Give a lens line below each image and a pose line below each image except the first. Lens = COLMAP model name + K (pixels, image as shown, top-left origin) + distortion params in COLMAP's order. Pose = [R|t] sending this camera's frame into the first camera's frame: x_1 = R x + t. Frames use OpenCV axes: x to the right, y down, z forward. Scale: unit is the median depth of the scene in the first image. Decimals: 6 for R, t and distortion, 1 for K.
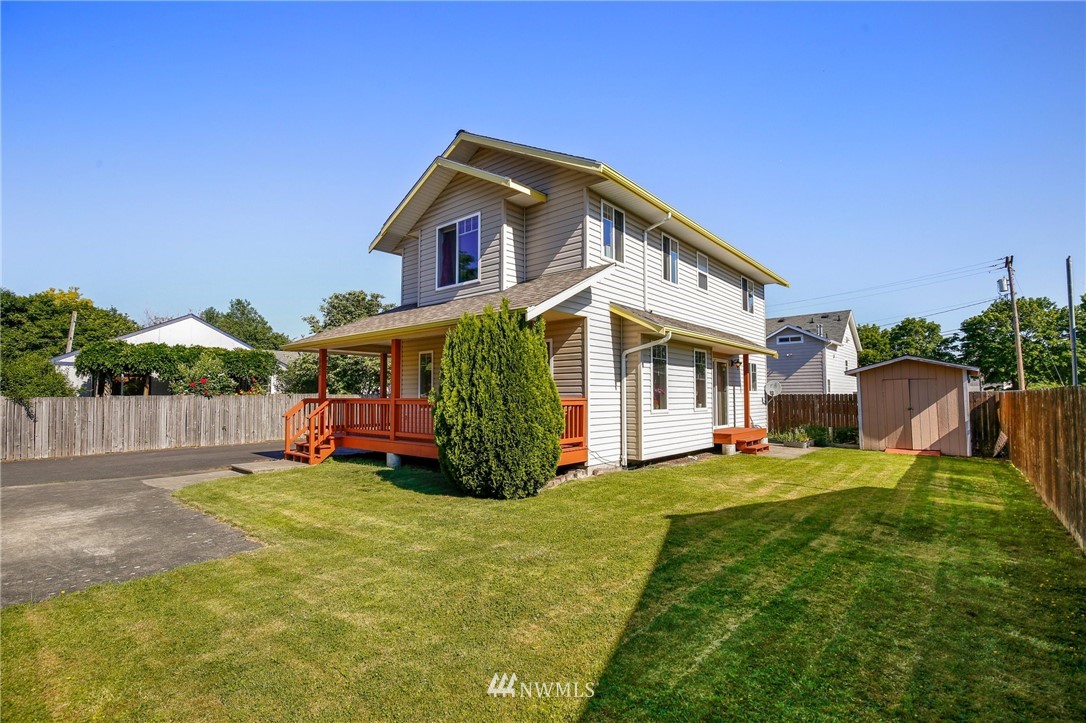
lens RADIAL K [[497.9, 0, 543.0], [0, 497.9, 361.5], [0, 0, 1]] dist [0.014264, -0.000604]
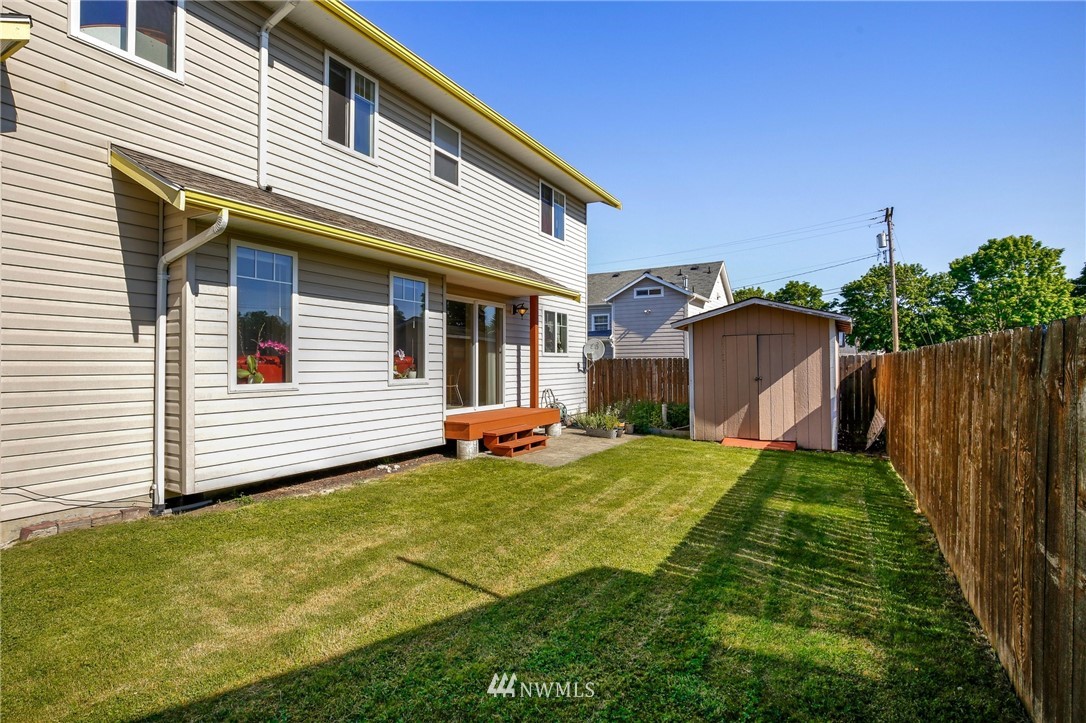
lens RADIAL K [[476.9, 0, 542.0], [0, 476.9, 347.6], [0, 0, 1]] dist [0.000511, -0.000001]
pose [[0.991534, 0.008327, 0.129579, 0.332770], [-0.013051, 0.999279, 0.035646, 0.030313], [-0.129188, -0.037035, 0.990928, 0.374720]]
